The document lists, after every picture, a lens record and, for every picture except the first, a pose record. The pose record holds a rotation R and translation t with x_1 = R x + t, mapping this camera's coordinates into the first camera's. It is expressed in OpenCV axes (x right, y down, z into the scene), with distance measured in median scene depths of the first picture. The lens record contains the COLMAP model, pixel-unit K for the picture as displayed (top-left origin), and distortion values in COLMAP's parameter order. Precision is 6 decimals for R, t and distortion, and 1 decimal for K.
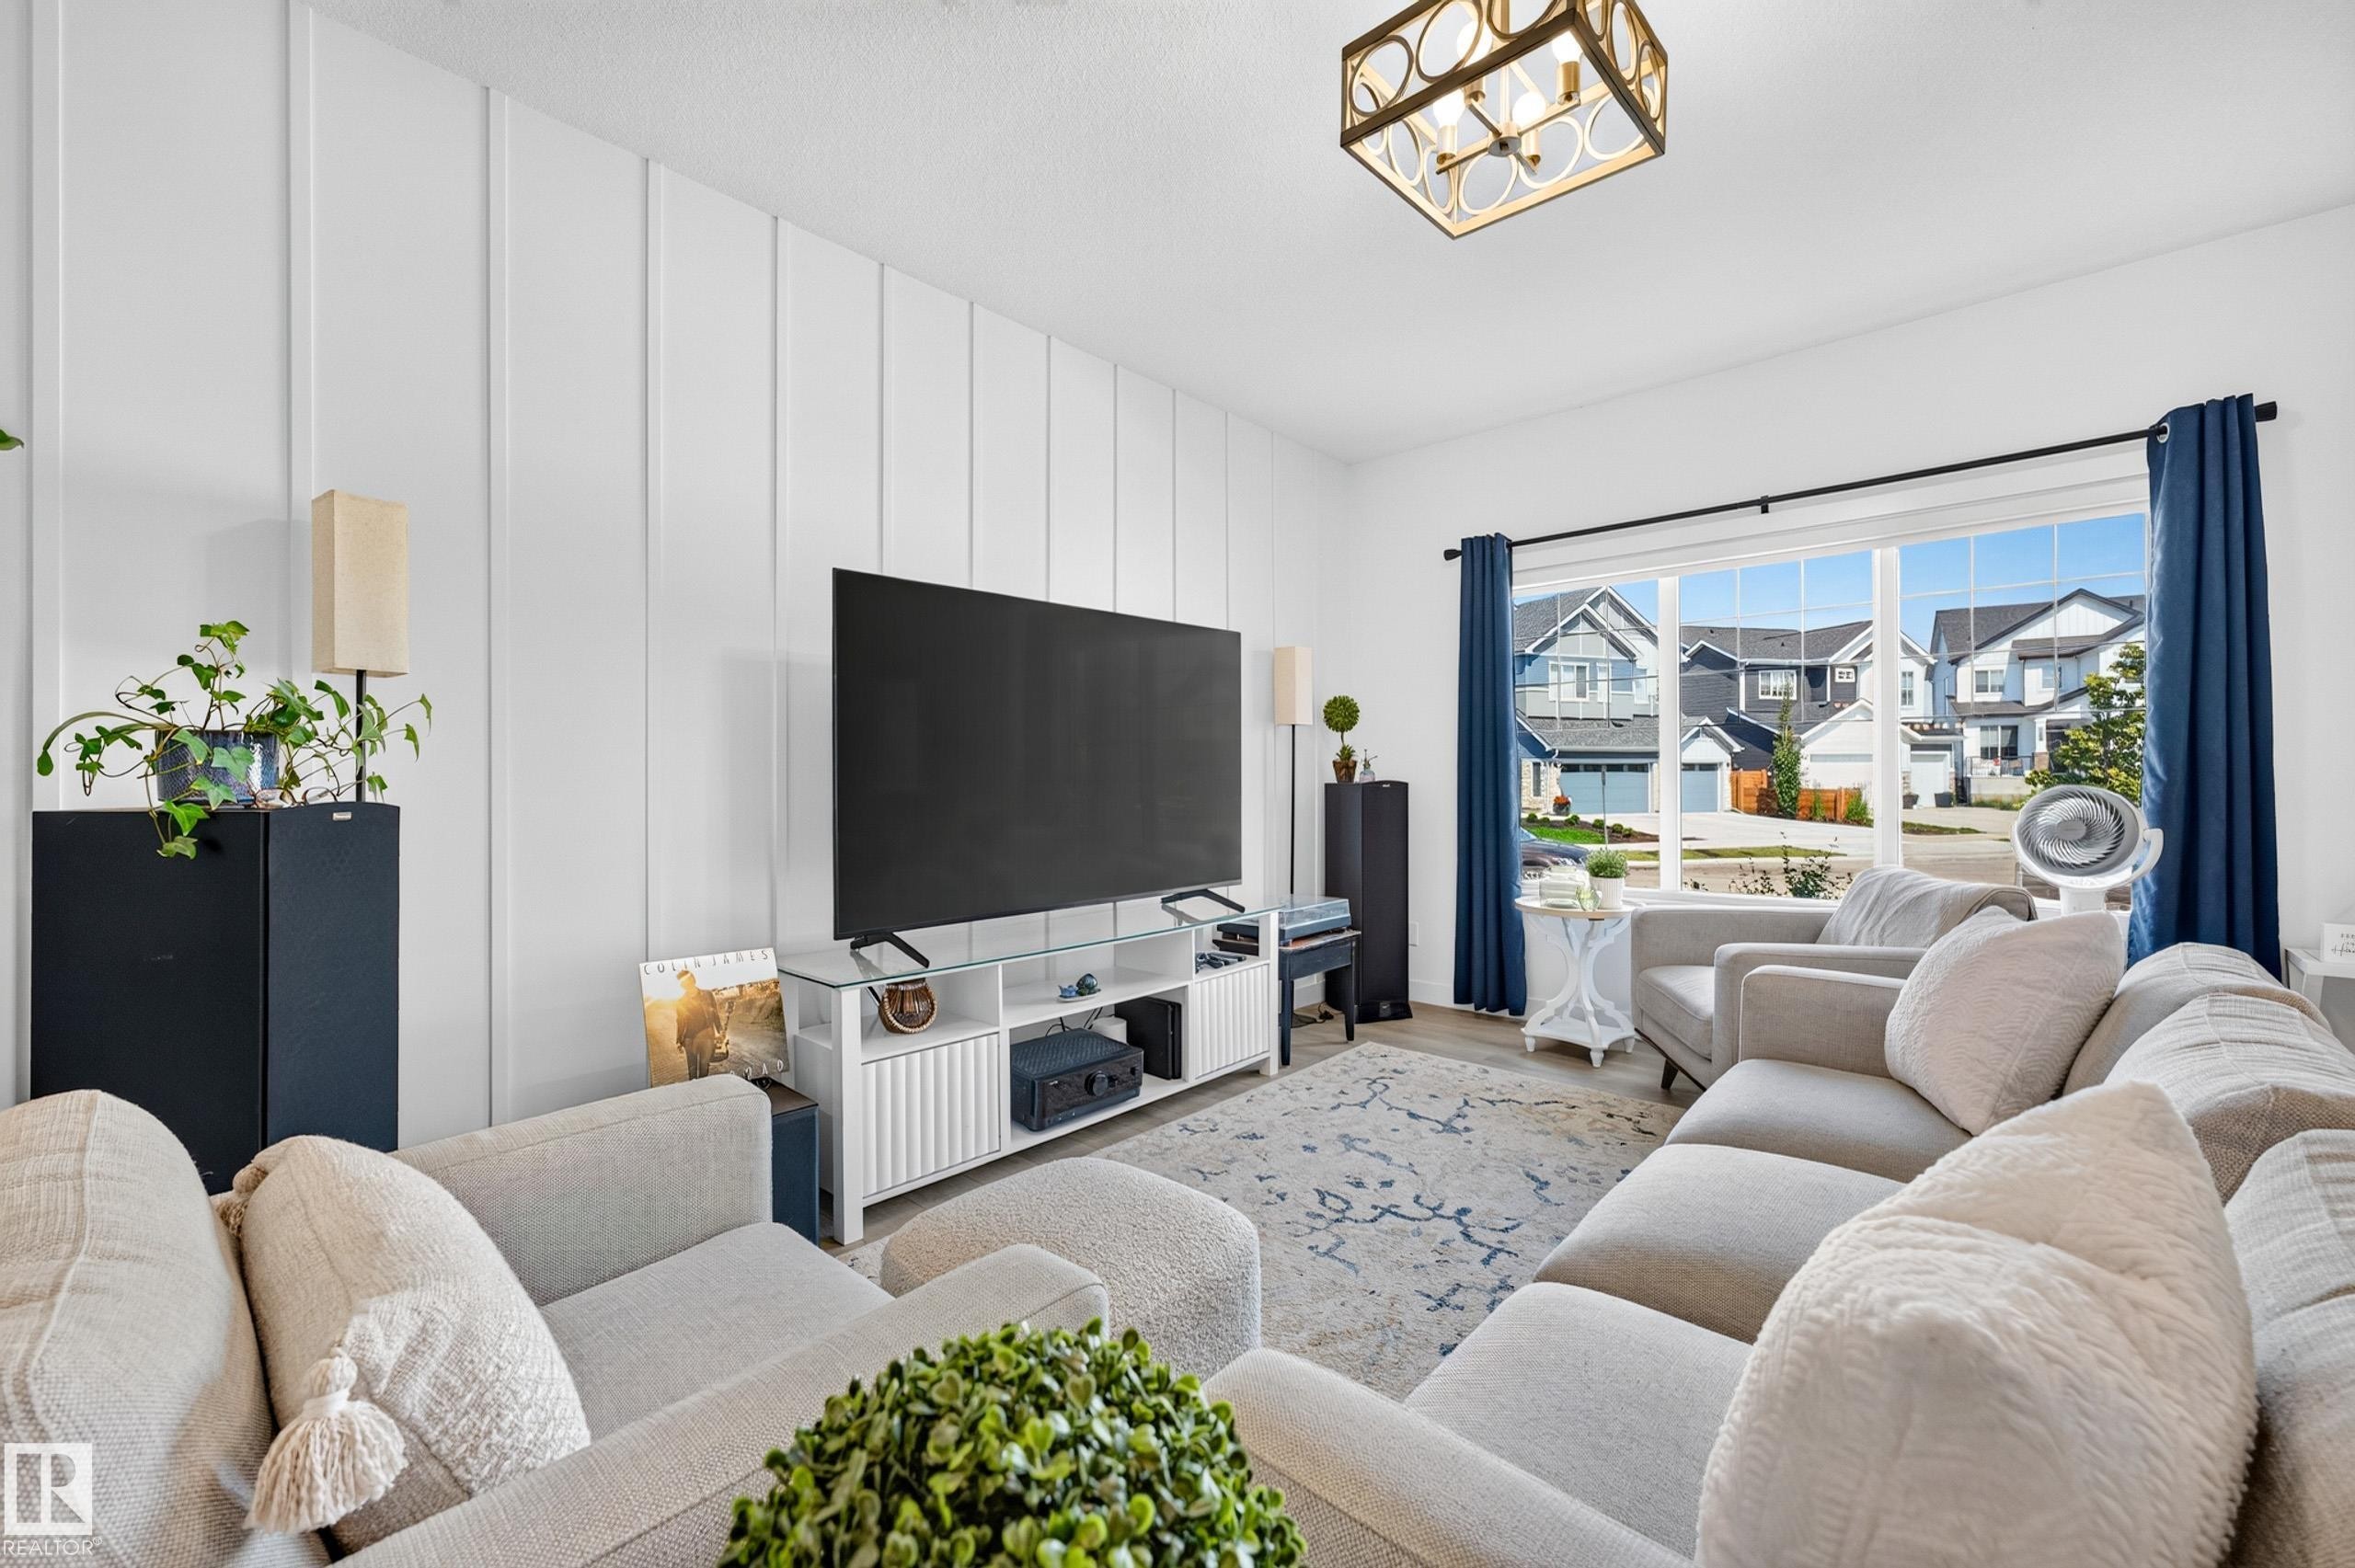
lens RADIAL K [[940.0, 0, 1185.8], [0, 940.0, 776.1], [0, 0, 1]] dist [-0.006483, 0.003274]
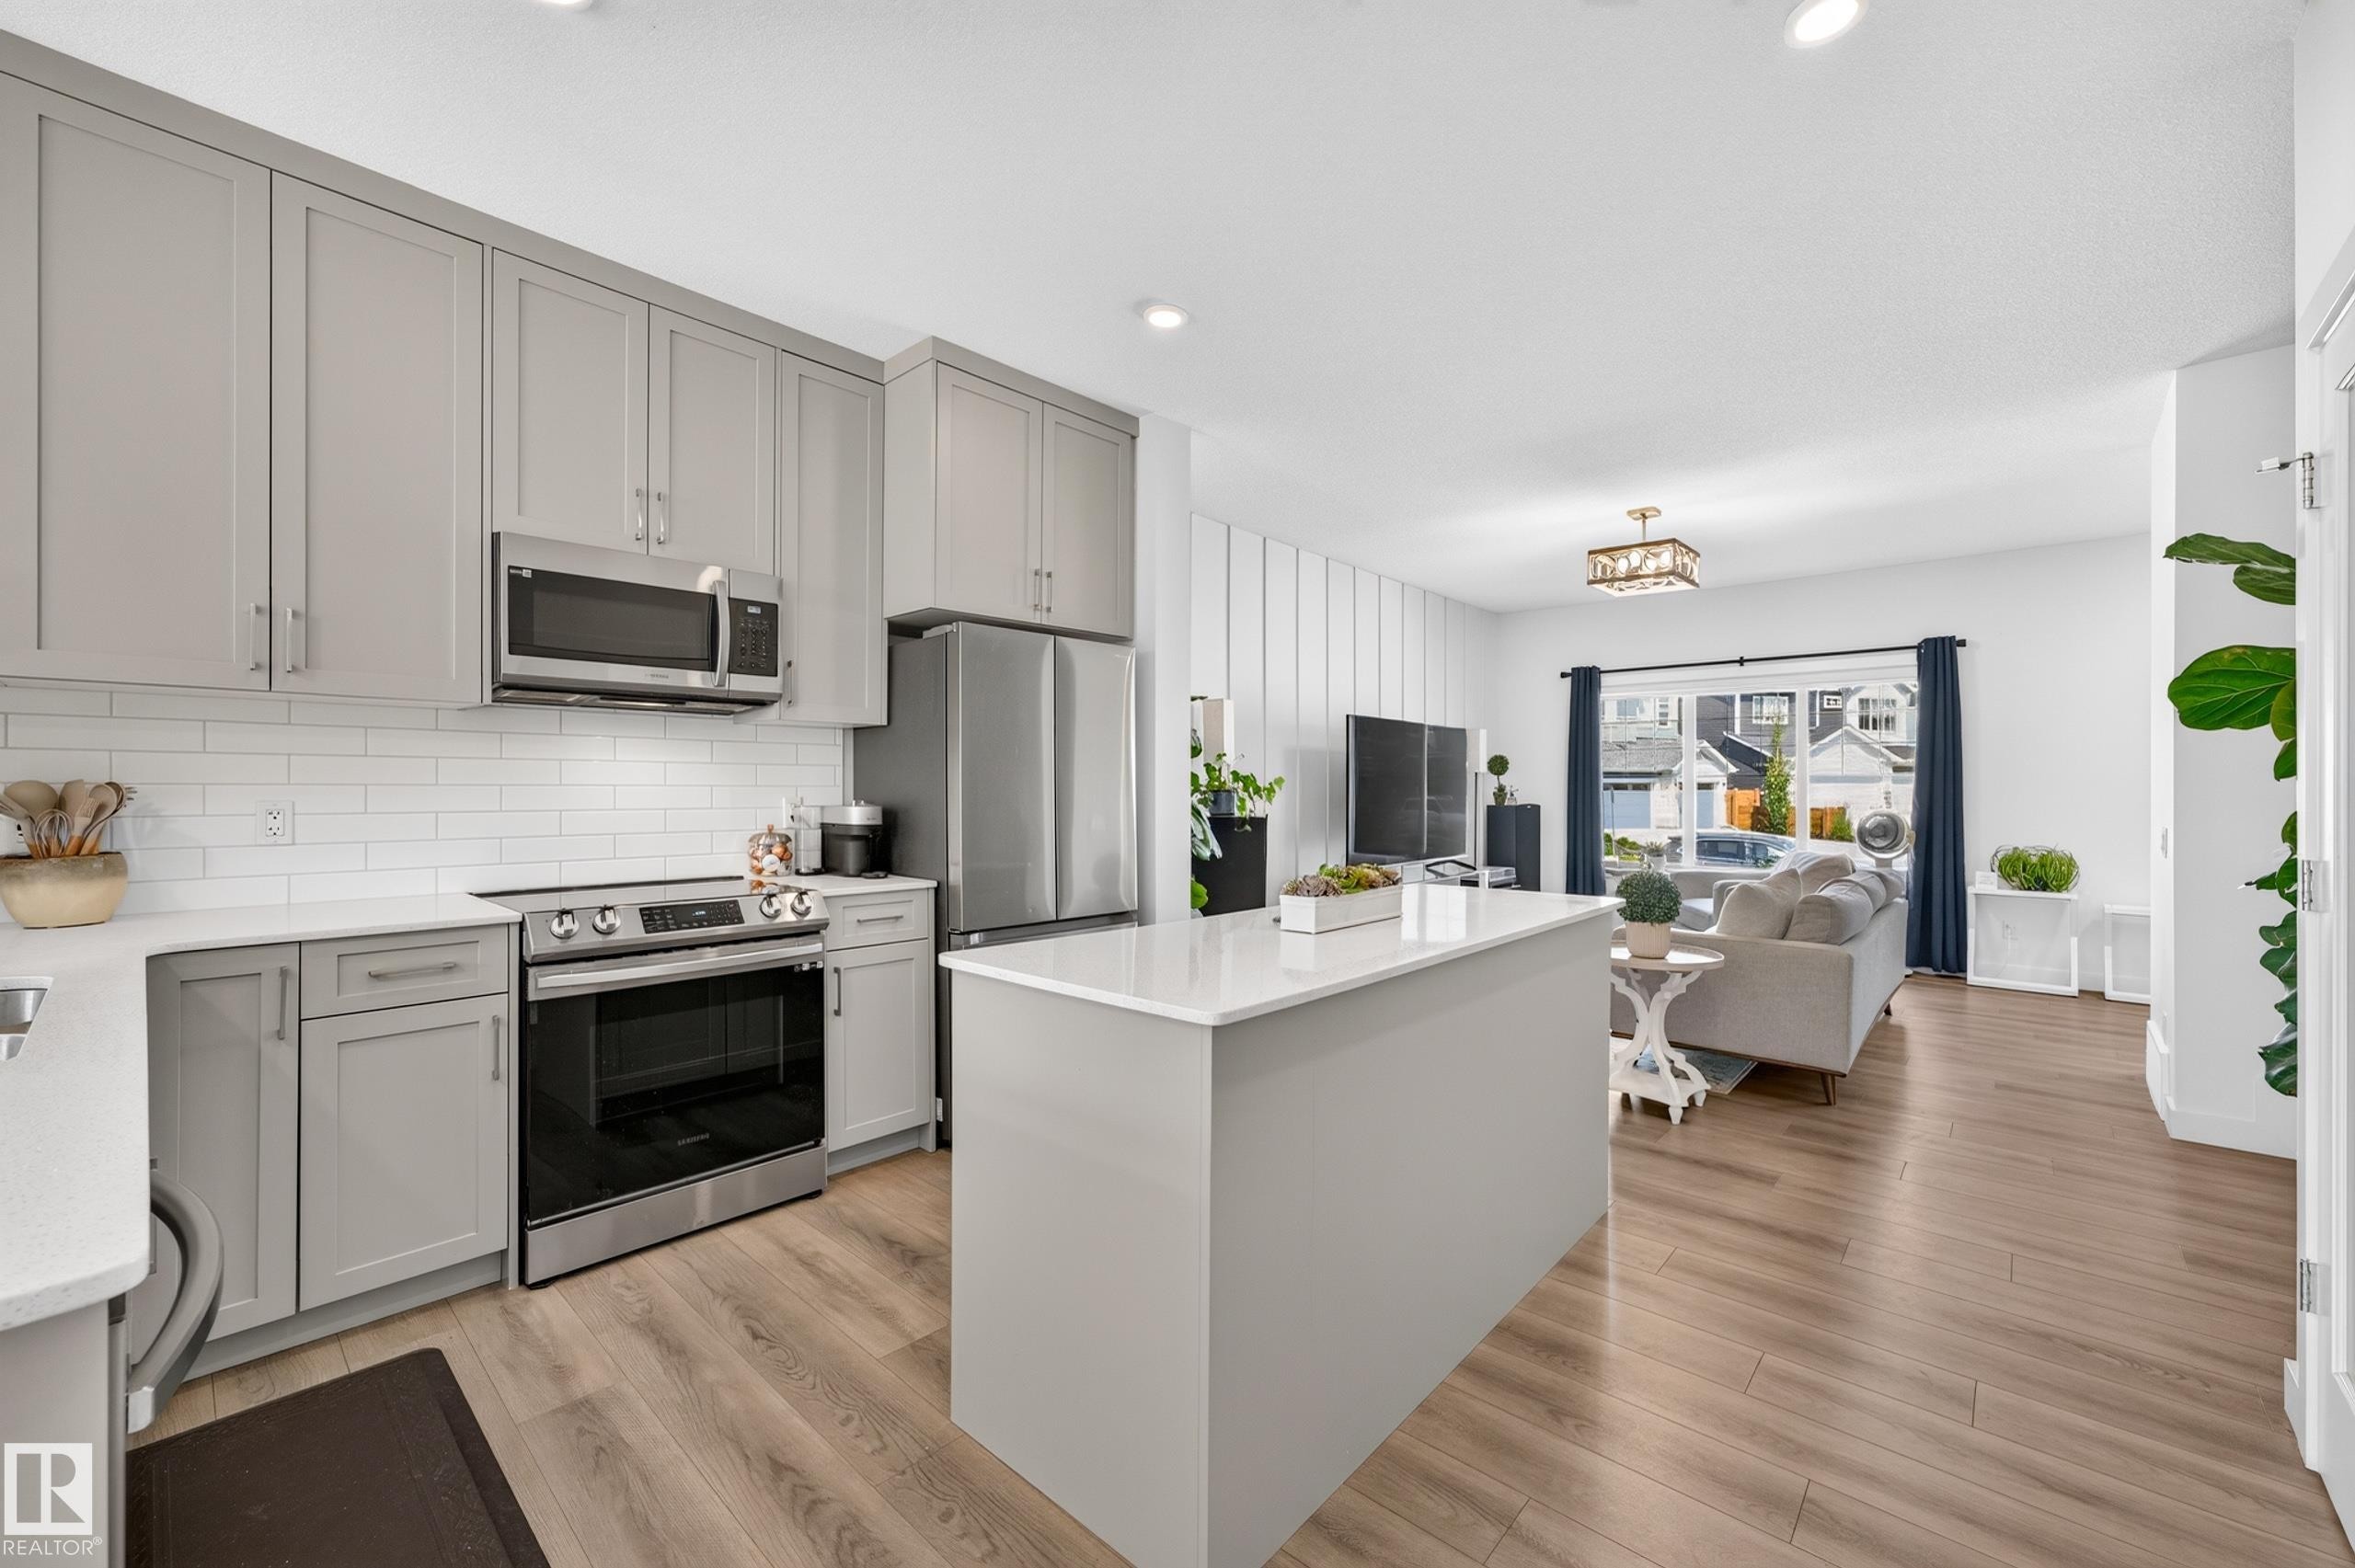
lens RADIAL K [[961.4, 0, 1178.3], [0, 961.4, 783.4], [0, 0, 1]] dist [-0.013416, 0.006497]
pose [[0.999951, 0.008076, 0.005805, -0.468816], [-0.008044, 0.999952, -0.005520, -0.019935], [-0.005849, 0.005473, 0.999968, -0.820907]]
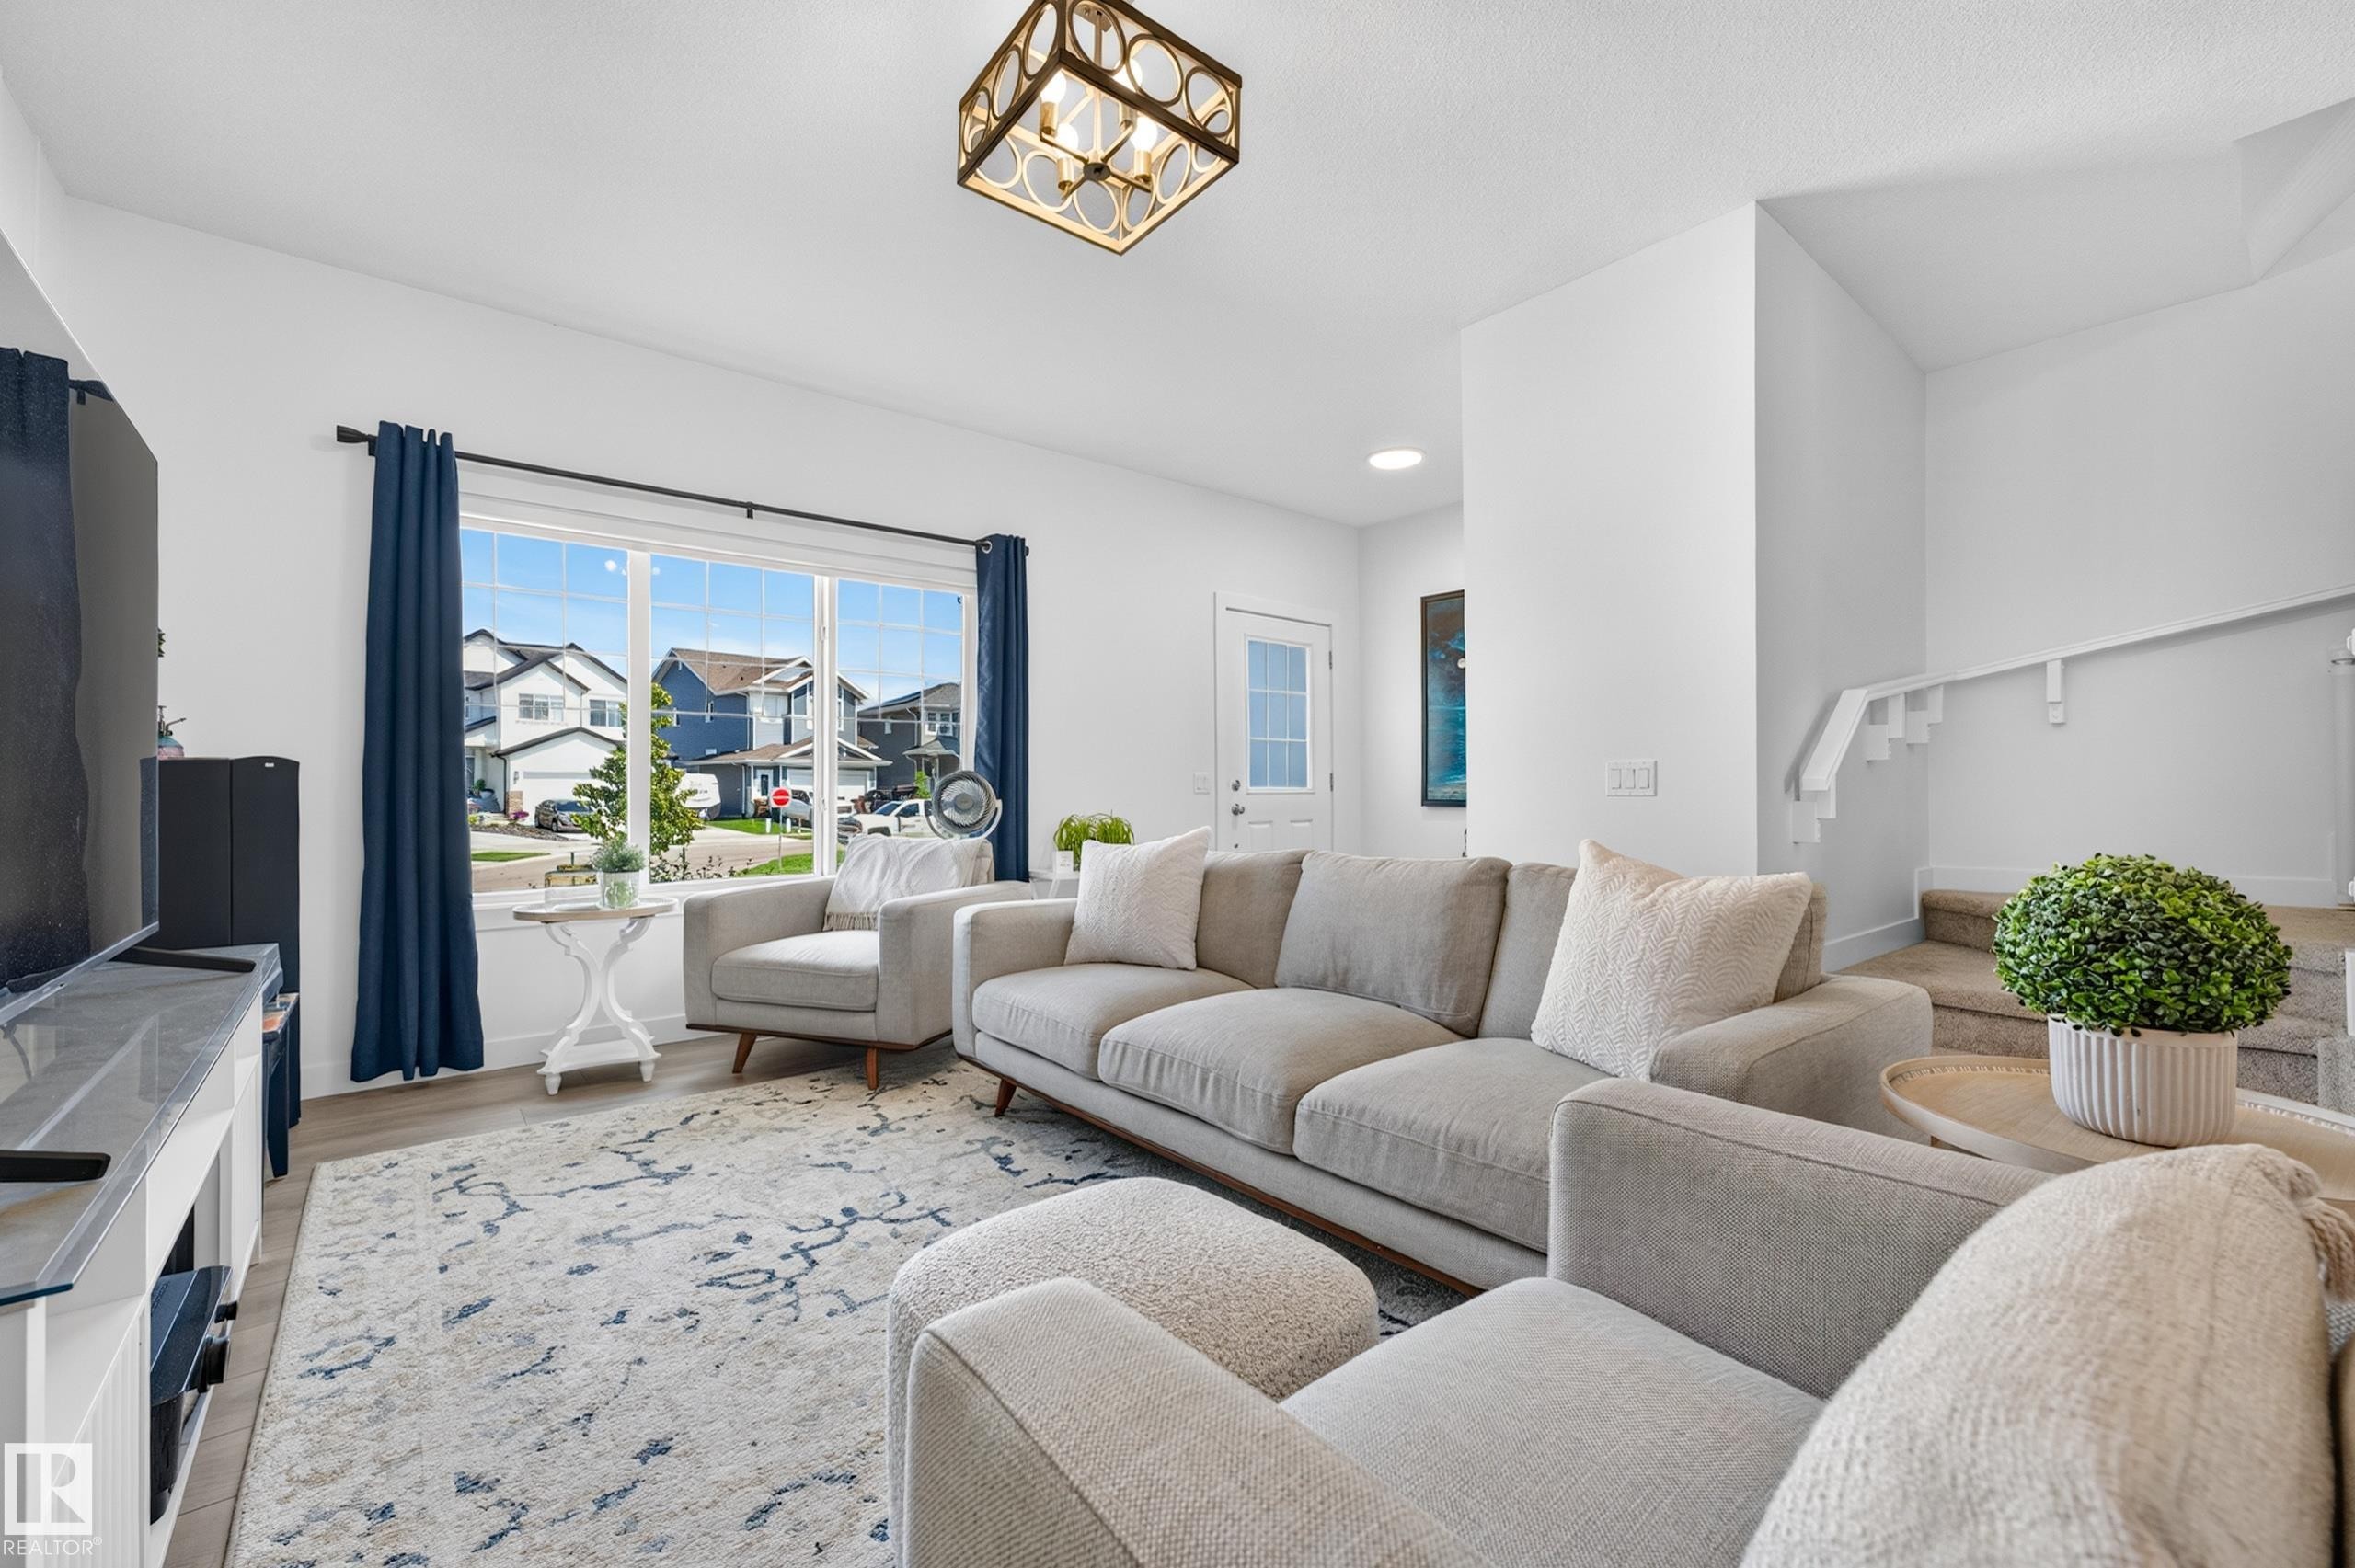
lens RADIAL K [[961.4, 0, 1159.5], [0, 961.4, 784.7], [0, 0, 1]] dist [-0.013416, 0.006497]
pose [[0.156611, 0.014987, 0.987547, -0.335119], [0.004008, 0.999867, -0.015809, 0.037713], [-0.987652, 0.006434, 0.156530, 0.320019]]
